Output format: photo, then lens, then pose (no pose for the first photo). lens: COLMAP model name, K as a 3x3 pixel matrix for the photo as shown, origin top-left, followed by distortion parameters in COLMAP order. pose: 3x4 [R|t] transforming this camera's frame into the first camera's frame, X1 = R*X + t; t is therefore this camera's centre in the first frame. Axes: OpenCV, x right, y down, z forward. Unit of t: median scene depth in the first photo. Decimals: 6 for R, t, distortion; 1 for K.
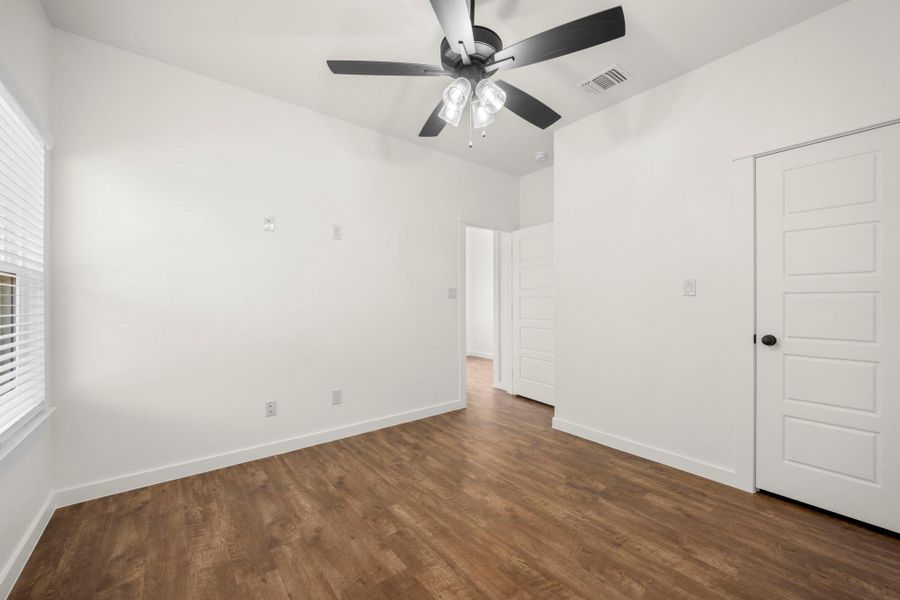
lens RADIAL K [[367.5, 0, 451.4], [0, 367.5, 301.7], [0, 0, 1]] dist [0.000977, 0.000107]
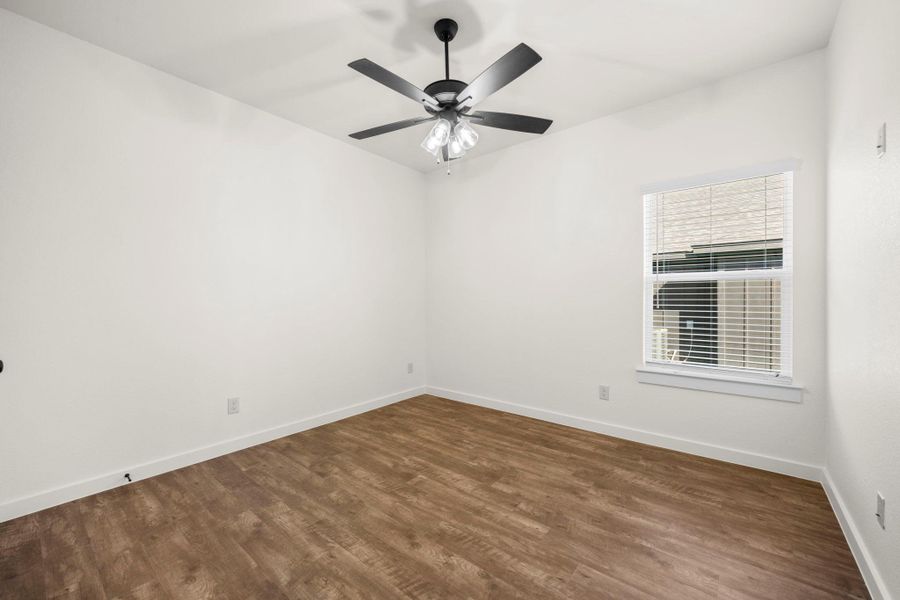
lens RADIAL K [[367.5, 0, 451.4], [0, 367.5, 301.7], [0, 0, 1]] dist [0.000977, 0.000107]
pose [[-0.978684, 0.007945, -0.205220, 0.272710], [0.006363, 0.999945, 0.008372, -0.004296], [0.205275, 0.006888, -0.978680, 2.044031]]
